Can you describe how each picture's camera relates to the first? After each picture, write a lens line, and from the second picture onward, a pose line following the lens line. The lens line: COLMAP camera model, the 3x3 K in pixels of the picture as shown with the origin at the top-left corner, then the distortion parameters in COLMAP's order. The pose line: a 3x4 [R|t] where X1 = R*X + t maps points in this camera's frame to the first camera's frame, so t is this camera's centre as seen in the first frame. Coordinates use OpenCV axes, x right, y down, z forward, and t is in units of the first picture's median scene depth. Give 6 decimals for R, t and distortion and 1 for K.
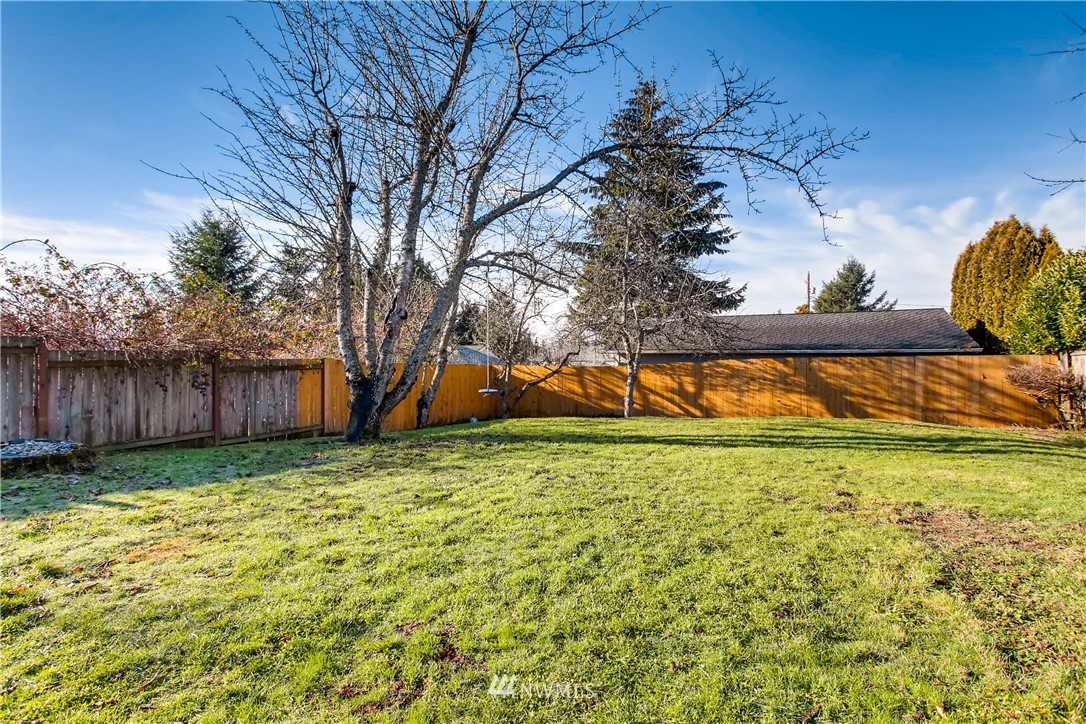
lens RADIAL K [[528.7, 0, 568.7], [0, 528.7, 359.0], [0, 0, 1]] dist [0.000605, 0.000514]
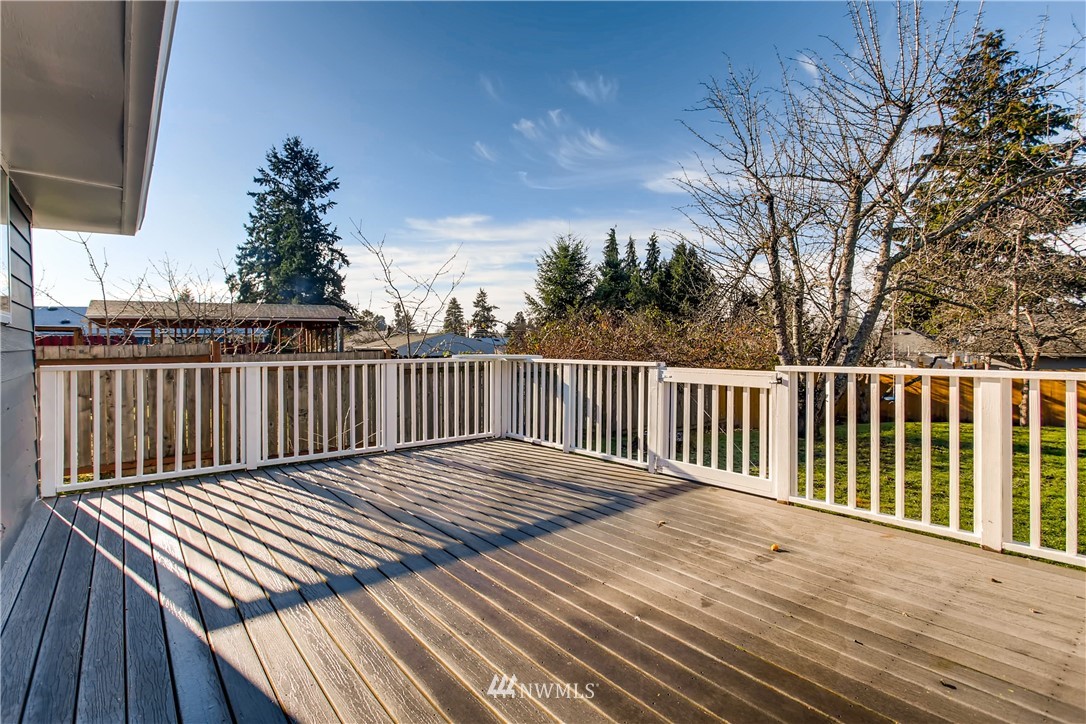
lens RADIAL K [[527.8, 0, 539.5], [0, 527.8, 358.4], [0, 0, 1]] dist [-0.004010, 0.001131]
pose [[0.886178, 0.003923, -0.463329, -0.275074], [0.013329, 0.999334, 0.033955, -0.070309], [0.463154, -0.036266, 0.885536, -0.337499]]
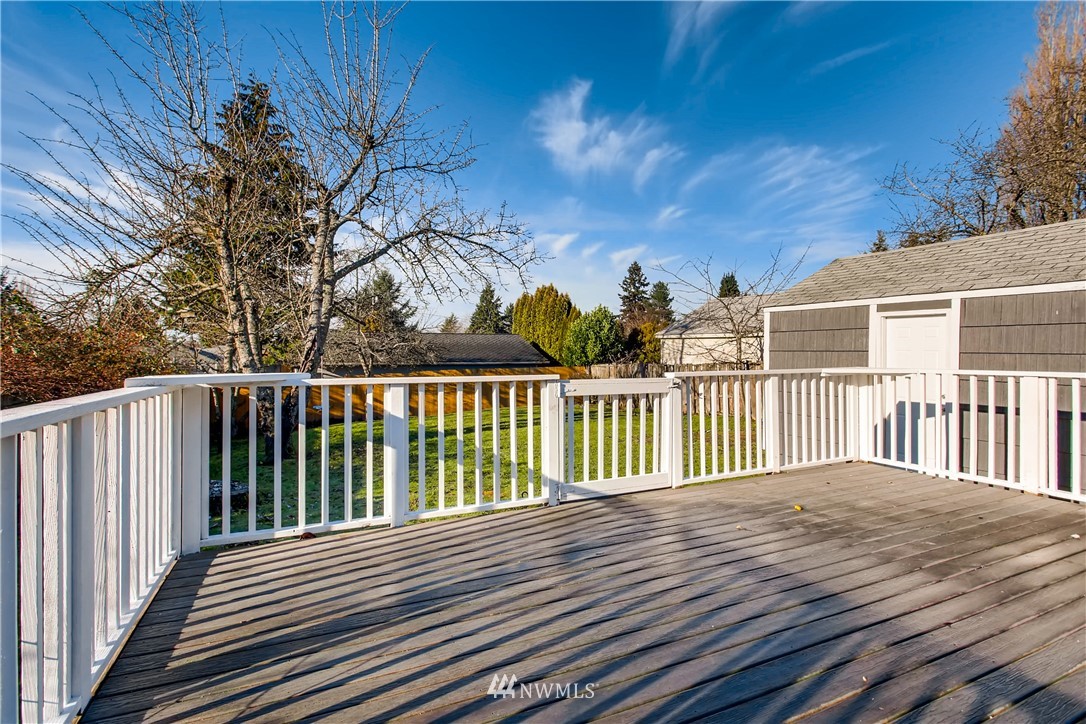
lens RADIAL K [[527.8, 0, 539.5], [0, 527.8, 358.4], [0, 0, 1]] dist [-0.004010, 0.001131]
pose [[0.654363, -0.006139, 0.756155, -0.671267], [-0.009416, 0.999823, 0.016265, -0.069017], [-0.756122, -0.017763, 0.654190, -0.150303]]
